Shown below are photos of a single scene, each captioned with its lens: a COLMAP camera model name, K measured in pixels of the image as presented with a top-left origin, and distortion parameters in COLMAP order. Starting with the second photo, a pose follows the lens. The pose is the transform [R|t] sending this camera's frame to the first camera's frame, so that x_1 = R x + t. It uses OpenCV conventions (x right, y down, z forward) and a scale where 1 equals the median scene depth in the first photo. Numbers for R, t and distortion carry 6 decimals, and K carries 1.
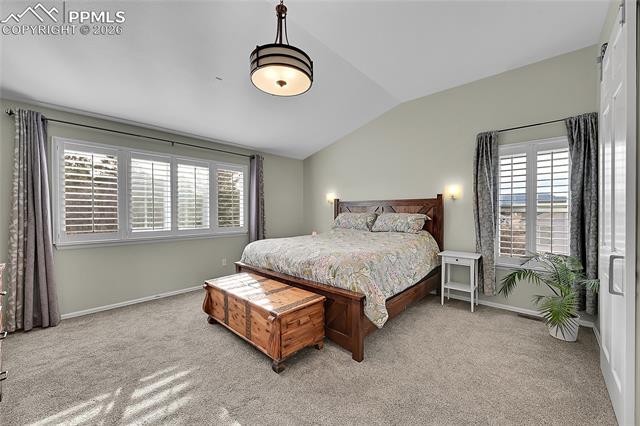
lens RADIAL K [[250.7, 0, 320.5], [0, 250.7, 212.9], [0, 0, 1]] dist [0.000464, 0.000044]
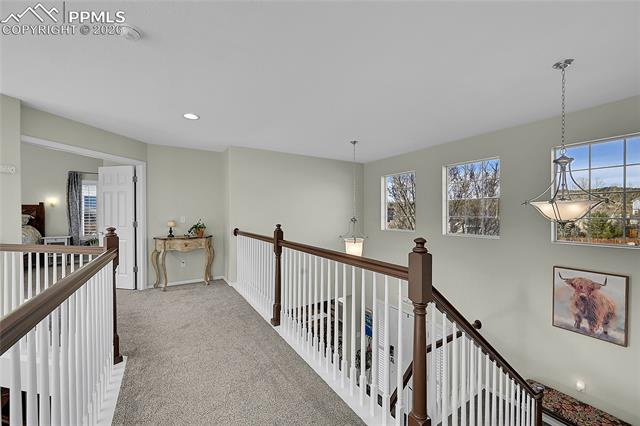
lens RADIAL K [[250.7, 0, 320.6], [0, 250.7, 211.4], [0, 0, 1]] dist [0.000464, 0.000044]
pose [[0.259735, -0.005930, 0.965662, -0.668305], [0.003305, 0.999981, 0.005252, -0.020491], [-0.965674, 0.001827, 0.259750, -1.251374]]
